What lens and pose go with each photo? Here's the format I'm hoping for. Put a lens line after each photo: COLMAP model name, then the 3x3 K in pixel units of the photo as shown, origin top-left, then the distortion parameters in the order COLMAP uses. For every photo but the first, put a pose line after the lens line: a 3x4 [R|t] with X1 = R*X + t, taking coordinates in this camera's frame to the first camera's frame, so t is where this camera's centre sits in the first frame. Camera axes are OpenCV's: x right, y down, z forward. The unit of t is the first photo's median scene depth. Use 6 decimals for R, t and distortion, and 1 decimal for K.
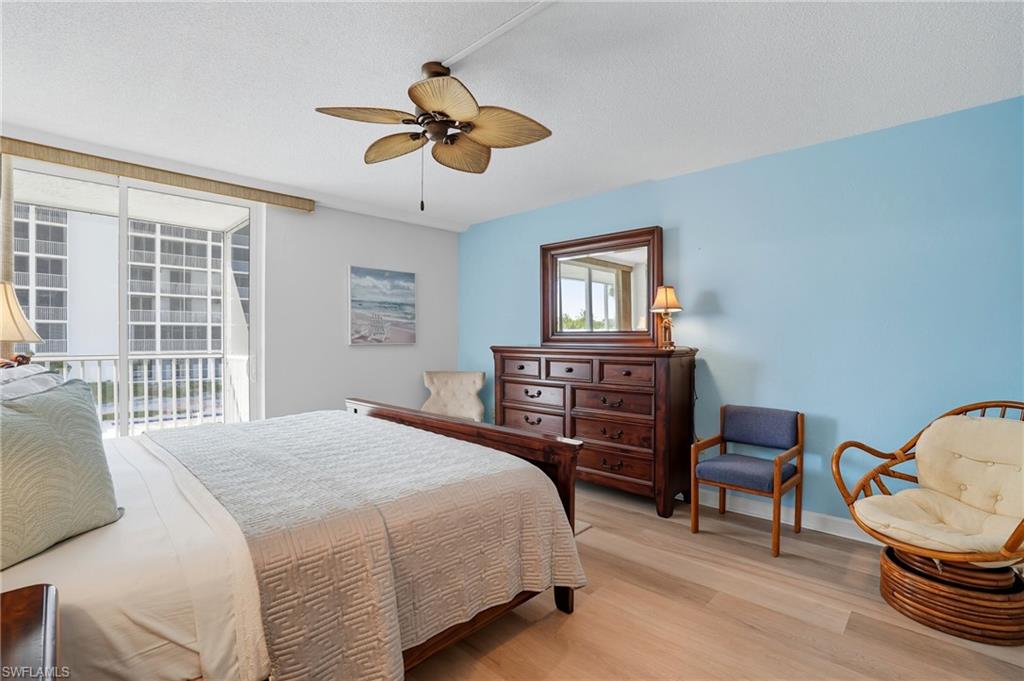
lens RADIAL K [[481.2, 0, 510.8], [0, 481.2, 334.9], [0, 0, 1]] dist [-0.070472, 0.024921]
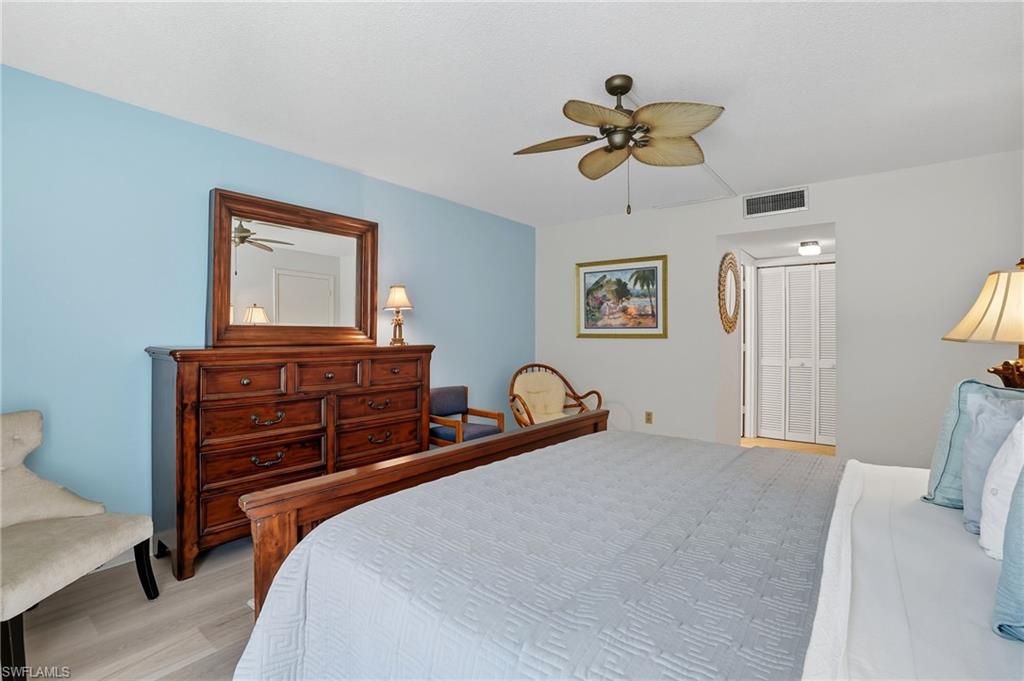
lens RADIAL K [[481.2, 0, 510.8], [0, 481.2, 334.9], [0, 0, 1]] dist [-0.070472, 0.024921]
pose [[-0.103586, 0.003134, 0.994616, -0.753849], [-0.004037, 0.999985, -0.003571, 0.008940], [-0.994612, -0.004385, -0.103572, 0.865906]]
